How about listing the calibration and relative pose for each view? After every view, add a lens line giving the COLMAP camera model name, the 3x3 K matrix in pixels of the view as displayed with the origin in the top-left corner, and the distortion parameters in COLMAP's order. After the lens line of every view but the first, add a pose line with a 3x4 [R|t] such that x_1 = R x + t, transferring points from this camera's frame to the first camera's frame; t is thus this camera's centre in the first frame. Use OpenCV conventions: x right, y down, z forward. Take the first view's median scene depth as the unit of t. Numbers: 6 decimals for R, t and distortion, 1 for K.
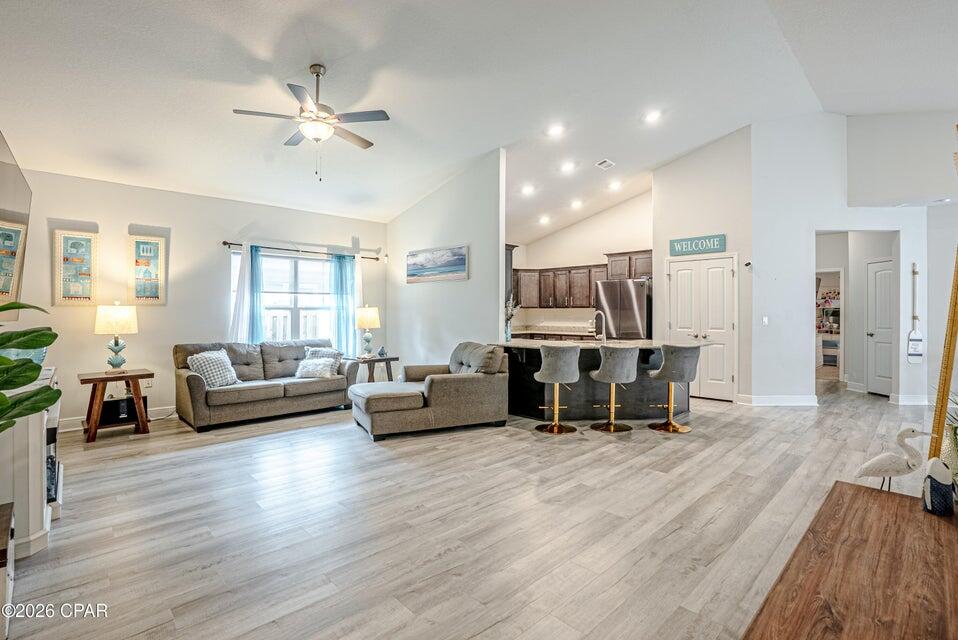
lens RADIAL K [[448.0, 0, 478.8], [0, 448.0, 310.3], [0, 0, 1]] dist [-0.049082, 0.001056]
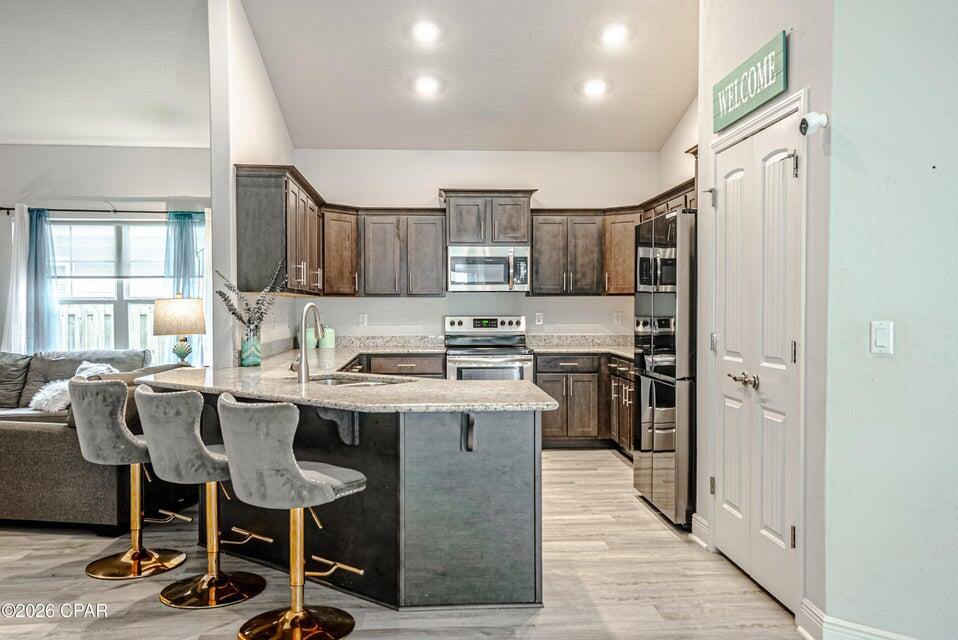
lens RADIAL K [[790.1, 0, 477.7], [0, 790.1, 321.3], [0, 0, 1]] dist [0.061293, 0.012519]
pose [[0.756945, 0.009274, -0.653413, 0.804665], [0.007187, 0.999721, 0.022516, 0.002479], [0.653439, -0.021740, 0.756667, 0.508436]]
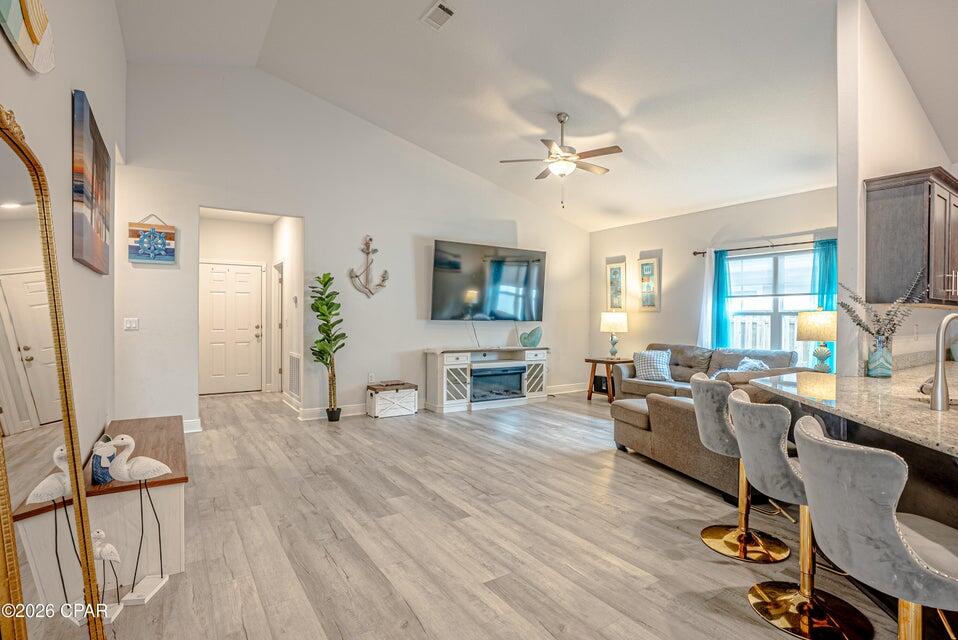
lens RADIAL K [[476.0, 0, 478.8], [0, 476.0, 319.0], [0, 0, 1]] dist [-0.043980, 0.013162]
pose [[-0.179042, 0.003387, -0.983836, 0.629517], [-0.001223, 0.999993, 0.003665, 0.004164], [0.983841, 0.001860, -0.179037, 0.660085]]
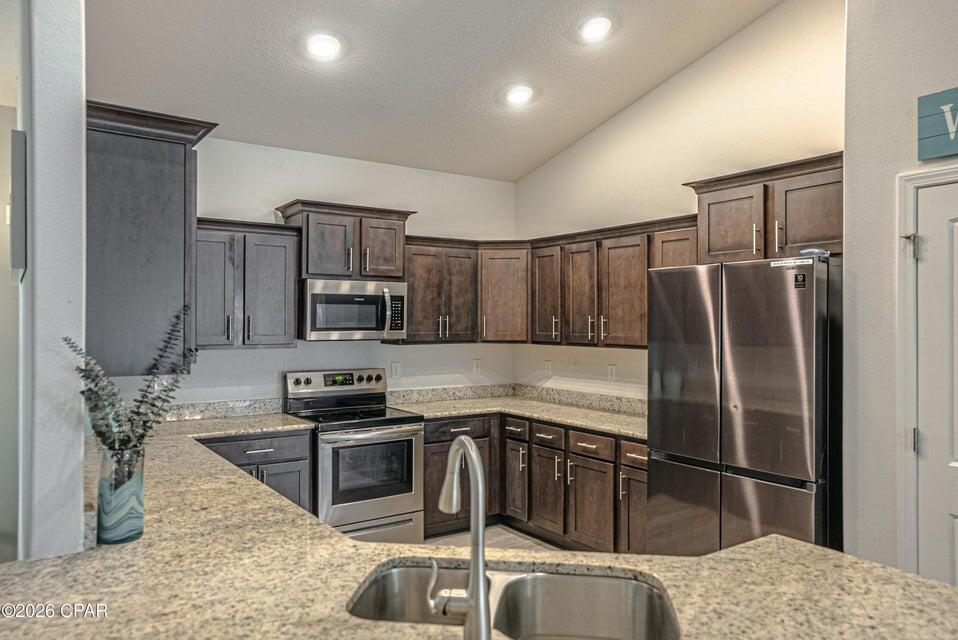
lens RADIAL K [[674.3, 0, 483.4], [0, 674.3, 314.6], [0, 0, 1]] dist [0.034941, 0.003968]
pose [[0.986869, 0.000135, -0.161523, 0.296628], [-0.000587, 0.999996, -0.002751, -0.043366], [0.161522, 0.002810, 0.986865, 0.685136]]
